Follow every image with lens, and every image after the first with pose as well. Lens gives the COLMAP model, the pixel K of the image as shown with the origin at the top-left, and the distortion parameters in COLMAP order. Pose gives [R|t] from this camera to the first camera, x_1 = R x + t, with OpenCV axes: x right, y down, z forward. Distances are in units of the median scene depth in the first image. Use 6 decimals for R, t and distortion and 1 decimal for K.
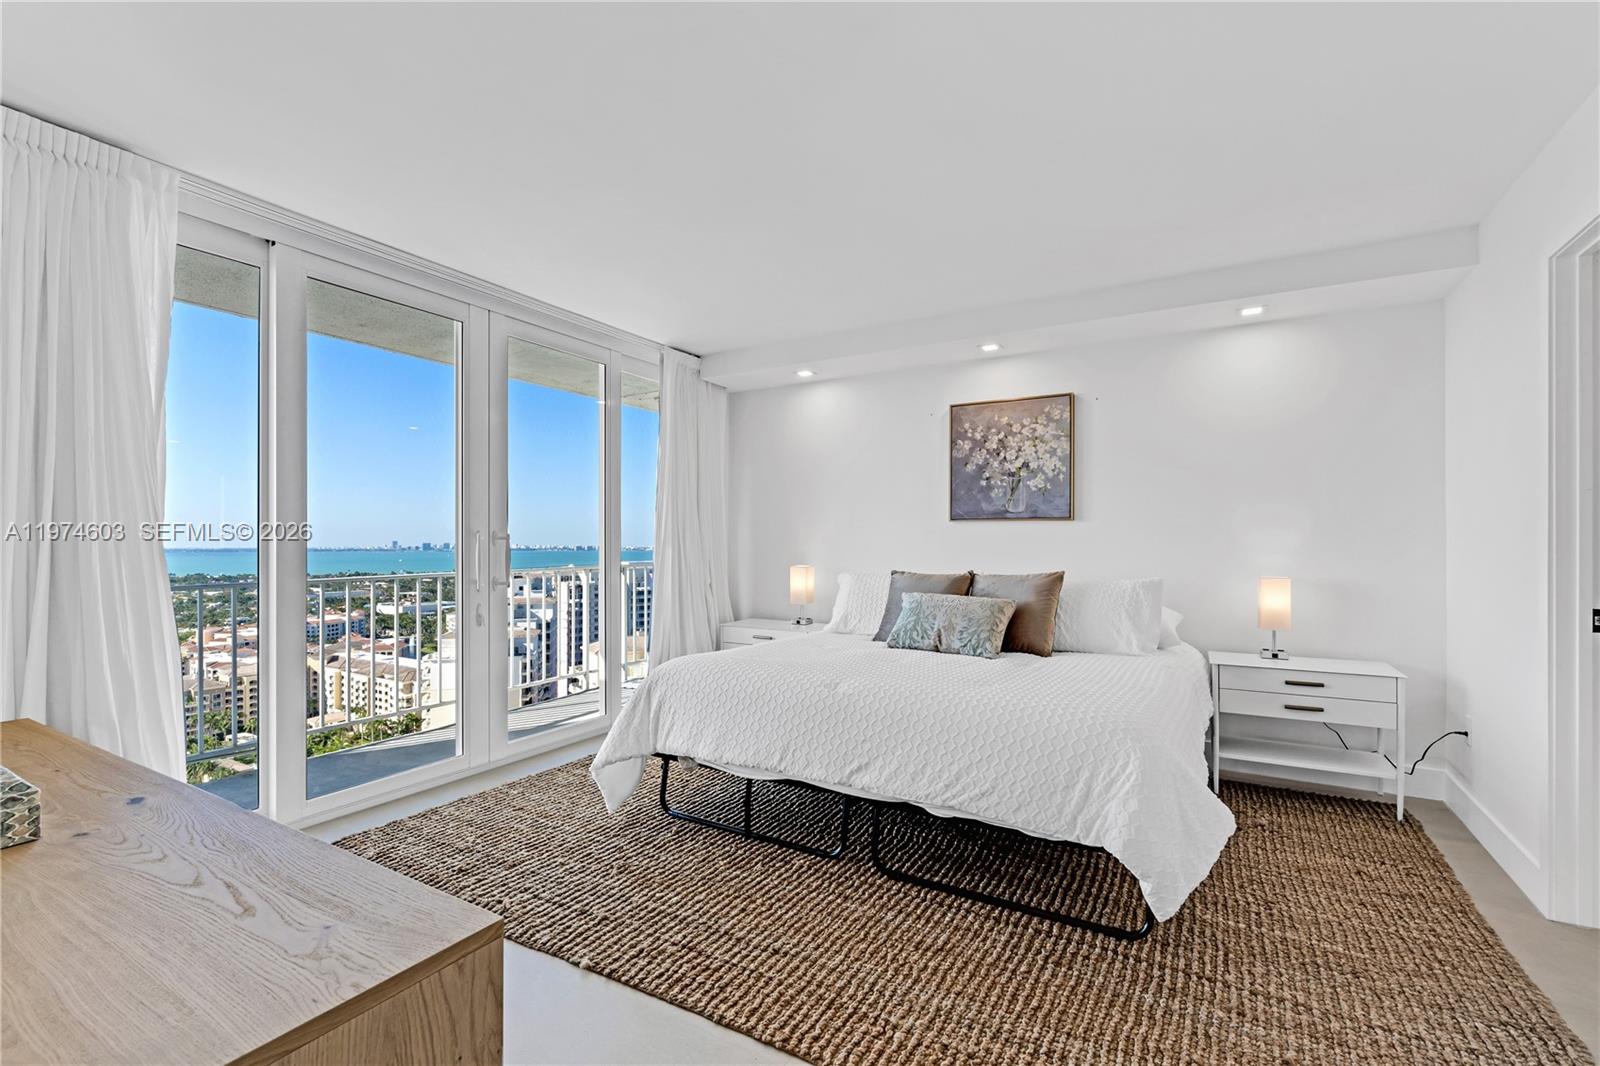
lens RADIAL K [[714.5, 0, 805.1], [0, 714.5, 544.4], [0, 0, 1]] dist [-0.005209, 0.000242]
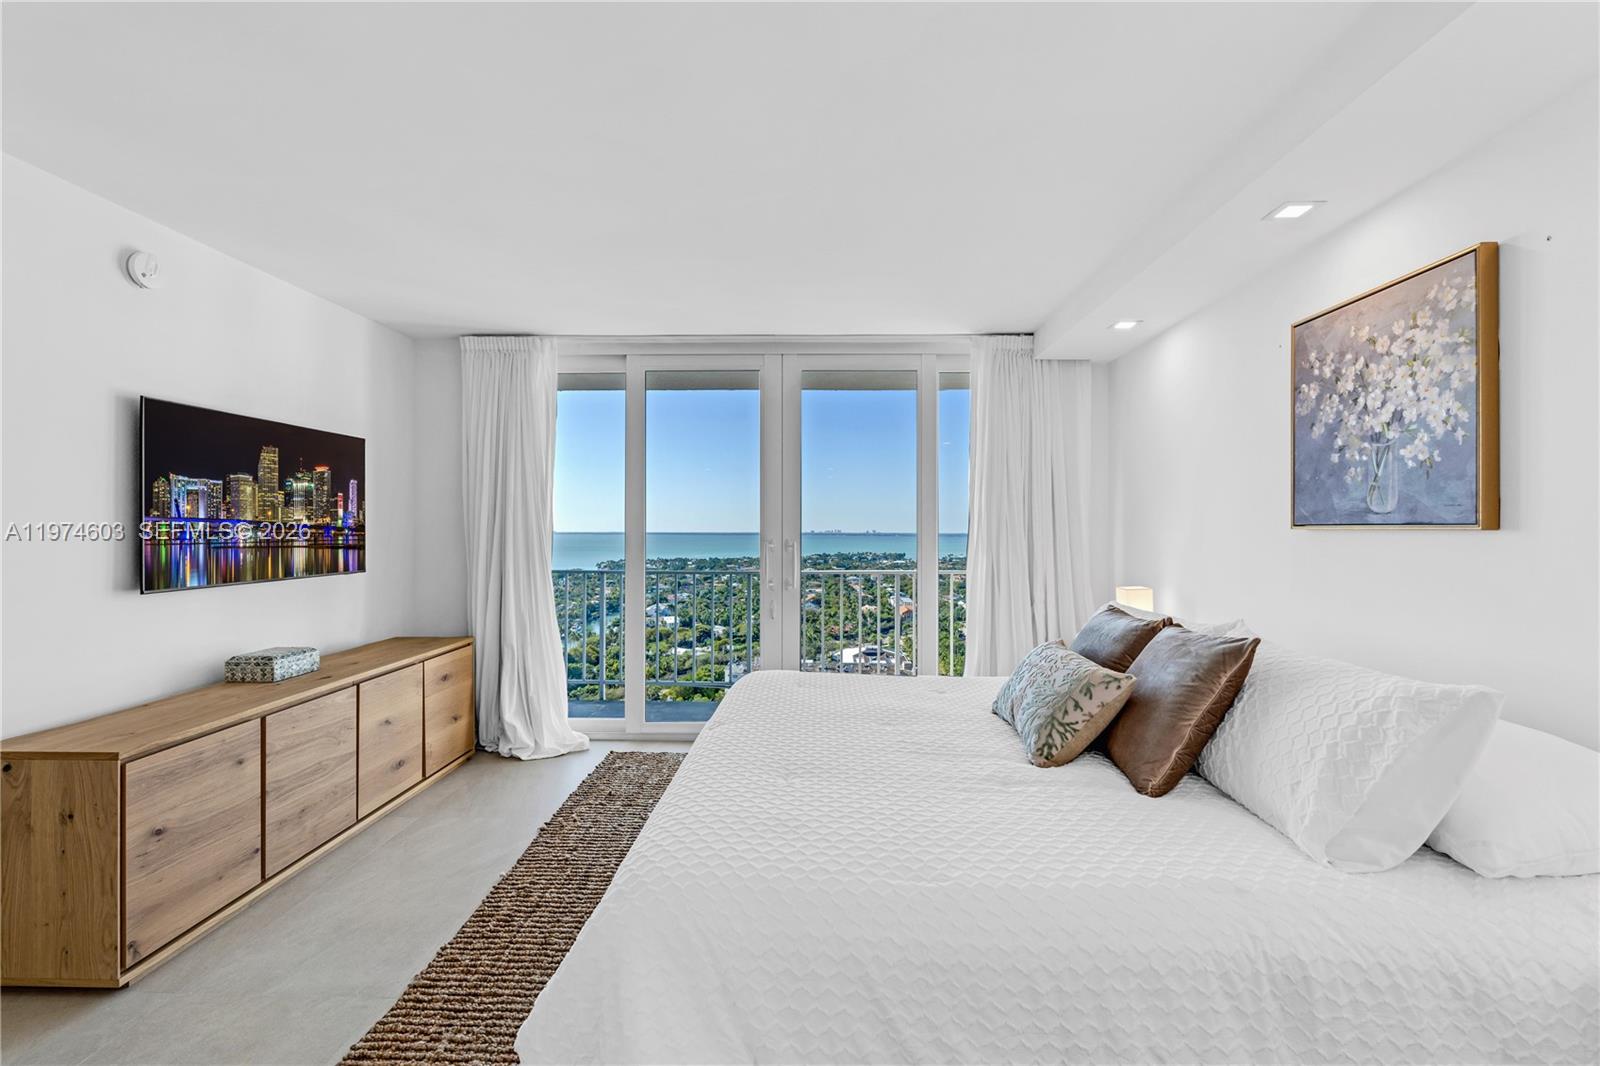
lens RADIAL K [[714.5, 0, 804.4], [0, 714.5, 523.7], [0, 0, 1]] dist [-0.005209, 0.000242]
pose [[0.473938, -0.004866, -0.880545, 0.545677], [-0.004391, 0.999959, -0.007890, -0.031661], [0.880547, 0.007606, 0.473897, 0.409029]]
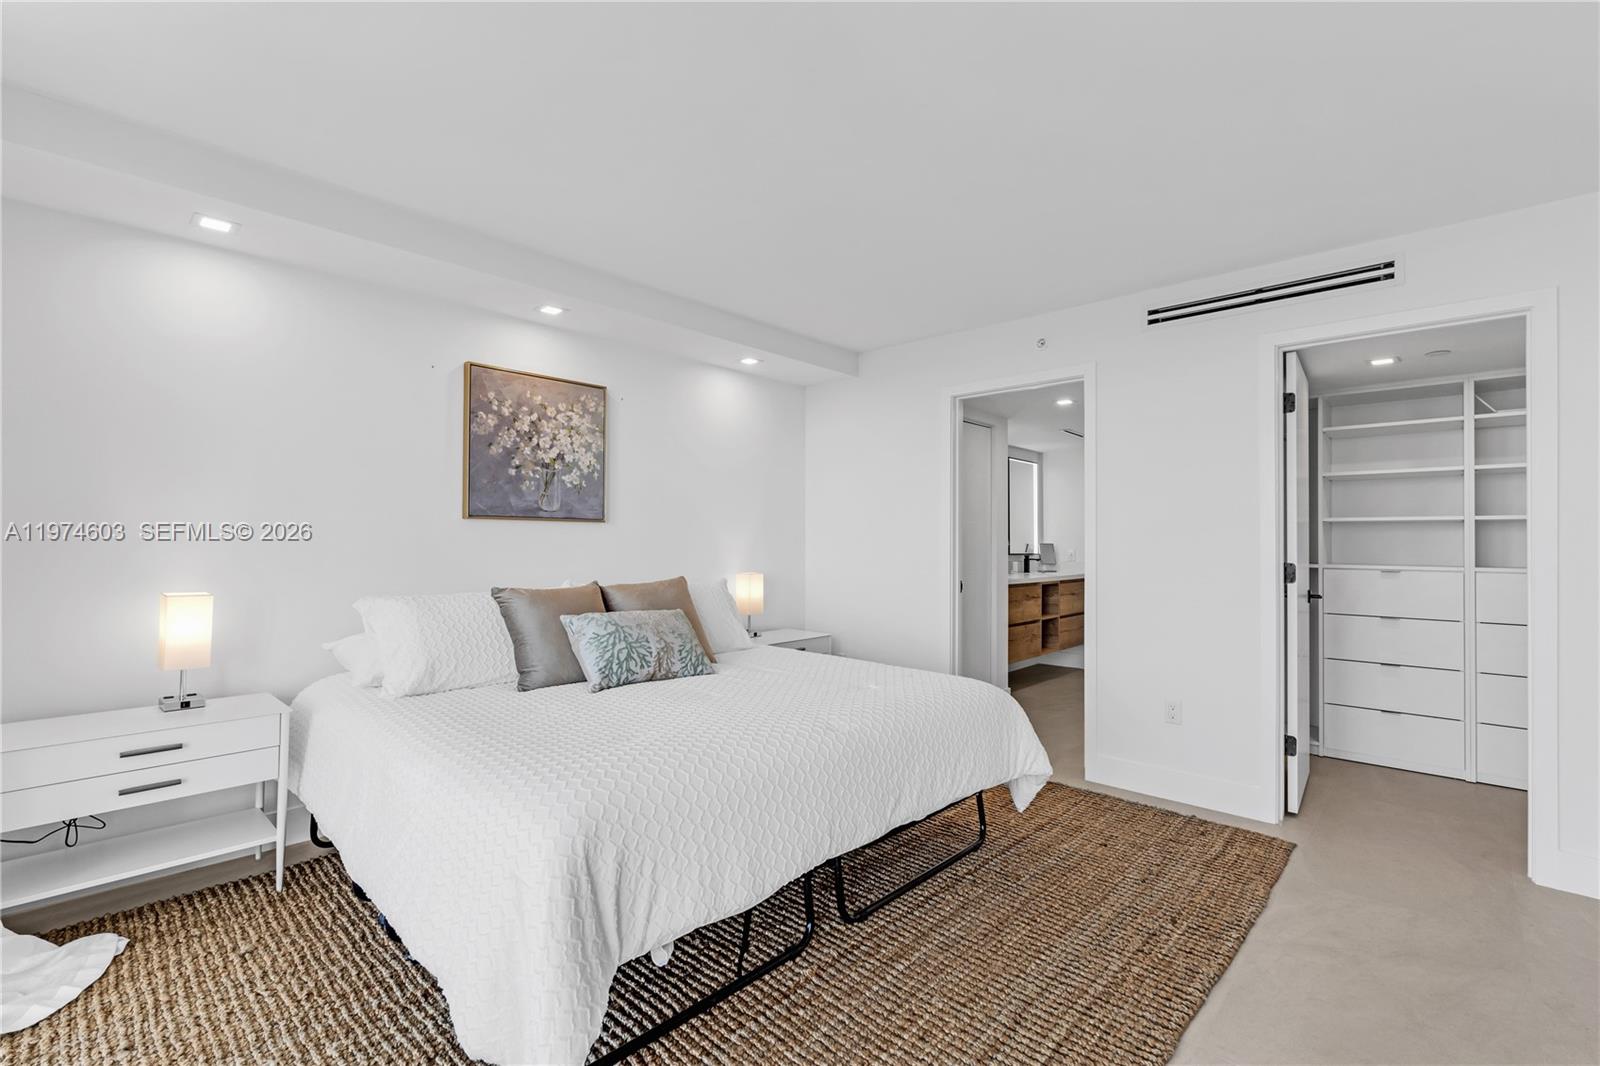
lens RADIAL K [[714.5, 0, 816.7], [0, 714.5, 536.6], [0, 0, 1]] dist [-0.005209, 0.000242]
pose [[0.206146, 0.009591, 0.978474, -0.469602], [-0.000193, 0.999952, -0.009761, -0.006418], [-0.978521, 0.001824, 0.206138, 0.519198]]
